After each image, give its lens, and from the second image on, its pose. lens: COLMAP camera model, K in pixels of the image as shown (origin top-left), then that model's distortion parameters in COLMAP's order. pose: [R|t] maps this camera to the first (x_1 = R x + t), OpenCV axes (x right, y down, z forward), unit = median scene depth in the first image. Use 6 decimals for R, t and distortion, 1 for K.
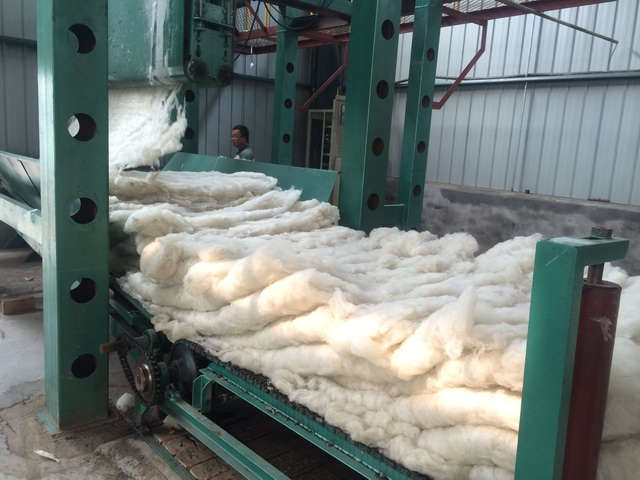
lens RADIAL K [[550.3, 0, 318.8], [0, 550.3, 243.5], [0, 0, 1]] dist [0.100172, -0.139831]
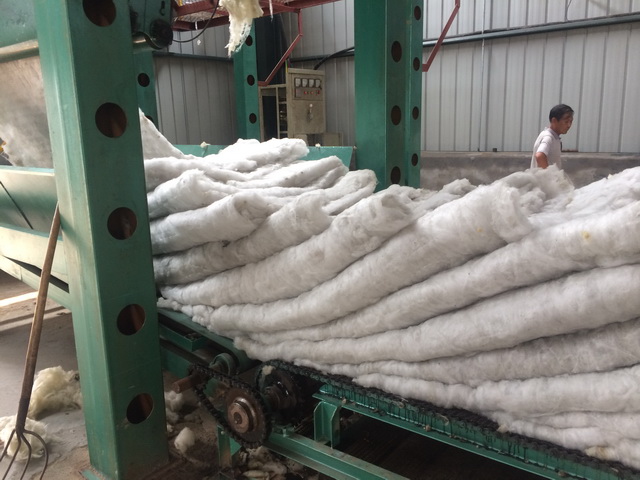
lens RADIAL K [[550.3, 0, 319.0], [0, 550.3, 239.8], [0, 0, 1]] dist [0.100172, -0.139831]
pose [[0.981601, -0.124975, 0.144365, -0.107423], [0.120121, 0.991875, 0.041898, -0.014317], [-0.148428, -0.023786, 0.988637, 0.063414]]
